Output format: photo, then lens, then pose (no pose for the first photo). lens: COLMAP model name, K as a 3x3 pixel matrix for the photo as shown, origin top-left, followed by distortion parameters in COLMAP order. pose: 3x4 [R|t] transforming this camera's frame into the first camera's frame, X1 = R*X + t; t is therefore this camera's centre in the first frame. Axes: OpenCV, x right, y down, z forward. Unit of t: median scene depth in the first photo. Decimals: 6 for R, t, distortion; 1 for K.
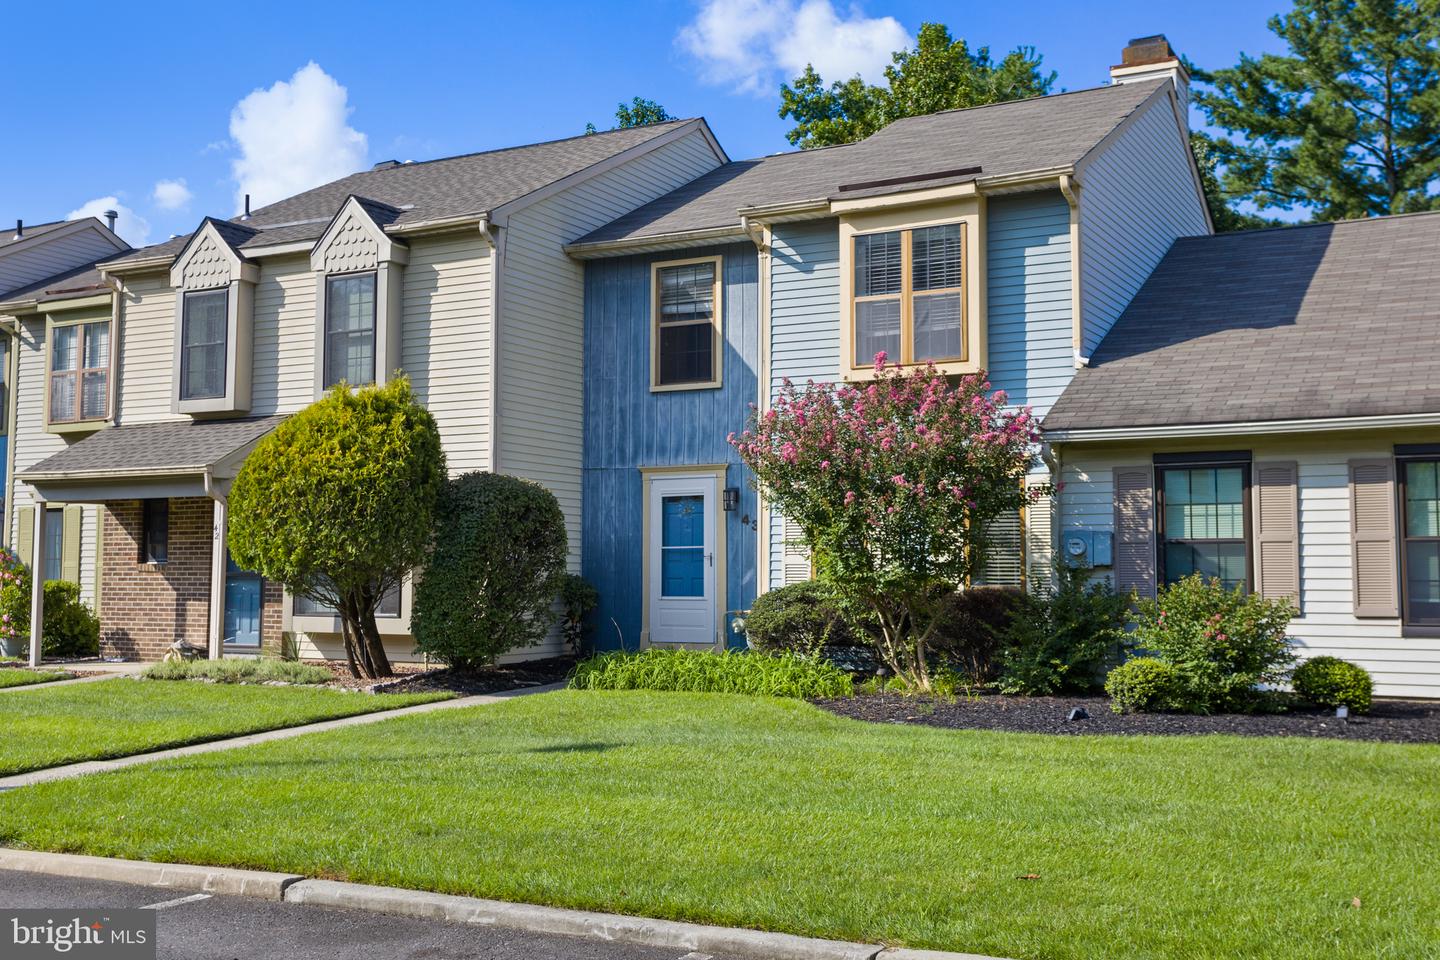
lens RADIAL K [[1524.5, 0, 720.1], [0, 1524.5, 478.7], [0, 0, 1]] dist [0.002180, 0.000000]
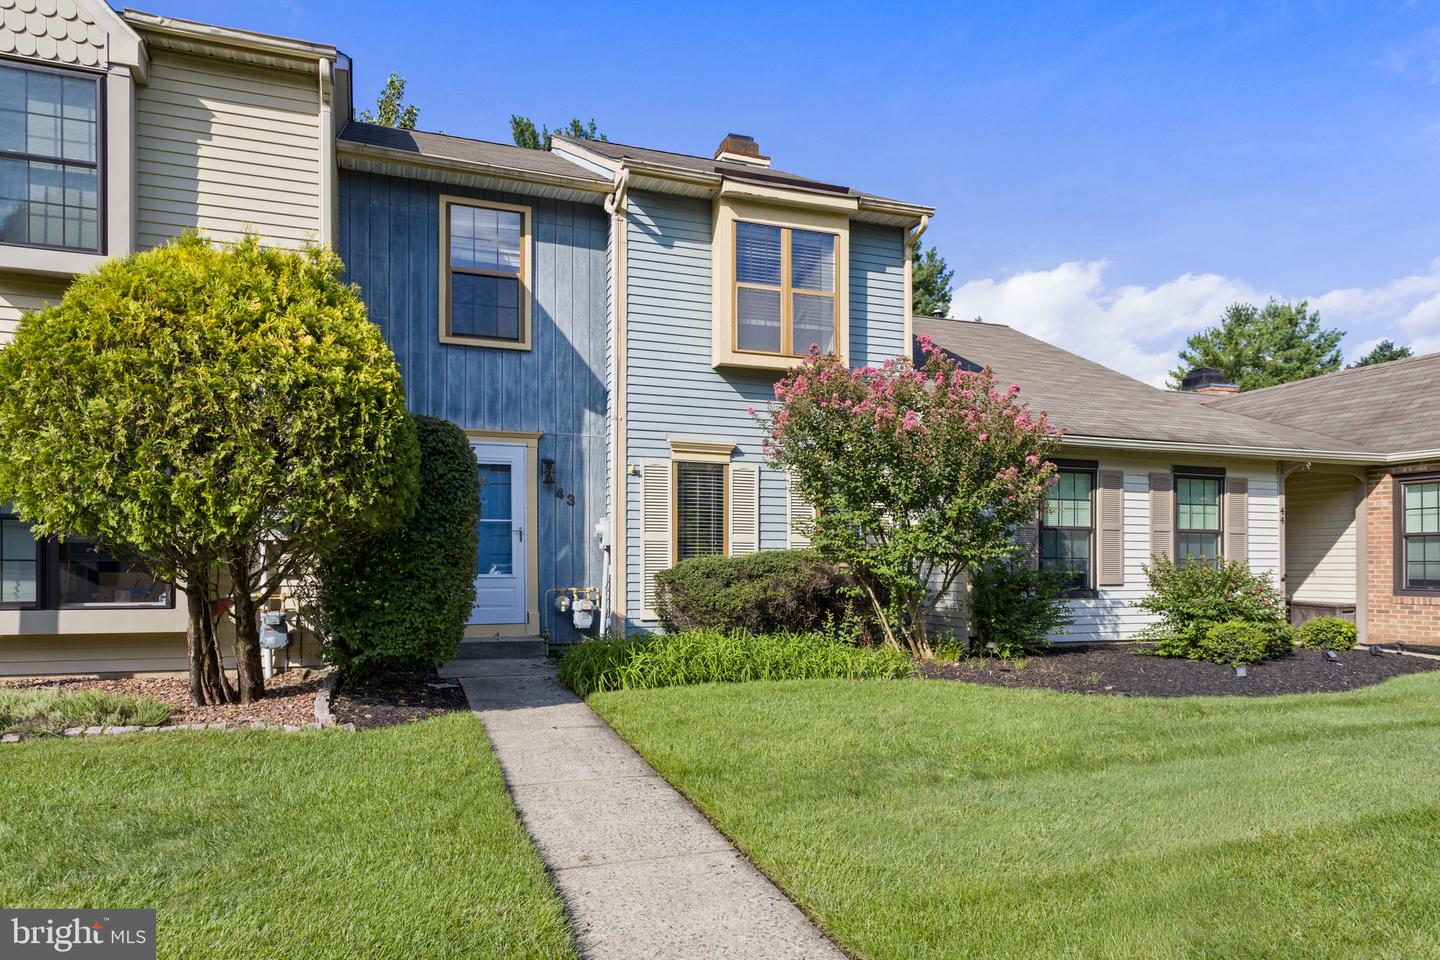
lens RADIAL K [[925.3, 0, 725.5], [0, 925.3, 566.3], [0, 0, 1]] dist [-0.001321, -0.000813]
pose [[0.650631, -0.001810, 0.759391, -0.369874], [-0.053360, 0.997416, 0.048095, 0.040179], [-0.757517, -0.071813, 0.648854, 0.559890]]
